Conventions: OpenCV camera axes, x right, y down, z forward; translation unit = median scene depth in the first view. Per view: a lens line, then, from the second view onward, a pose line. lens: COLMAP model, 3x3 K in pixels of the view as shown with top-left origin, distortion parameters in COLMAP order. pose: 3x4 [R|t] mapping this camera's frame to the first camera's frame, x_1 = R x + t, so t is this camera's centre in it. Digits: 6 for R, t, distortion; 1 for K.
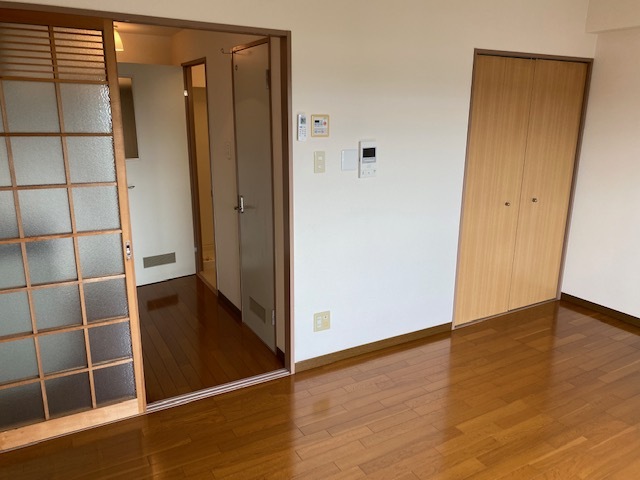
lens RADIAL K [[488.1, 0, 320.0], [0, 488.1, 240.0], [0, 0, 1]] dist [-0.002646, -0.002642]
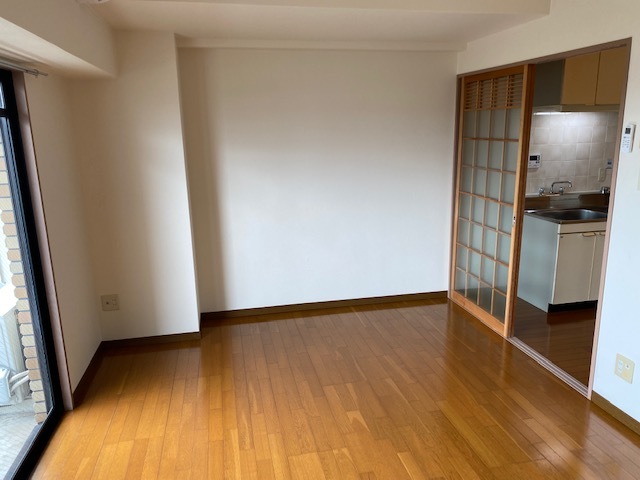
lens RADIAL K [[488.1, 0, 320.0], [0, 488.1, 240.0], [0, 0, 1]] dist [-0.002646, -0.002642]
pose [[-0.304803, 0.220835, -0.926460, 0.912817], [-0.202754, 0.935404, 0.289672, -0.182157], [0.930584, 0.276137, -0.240338, 0.663050]]
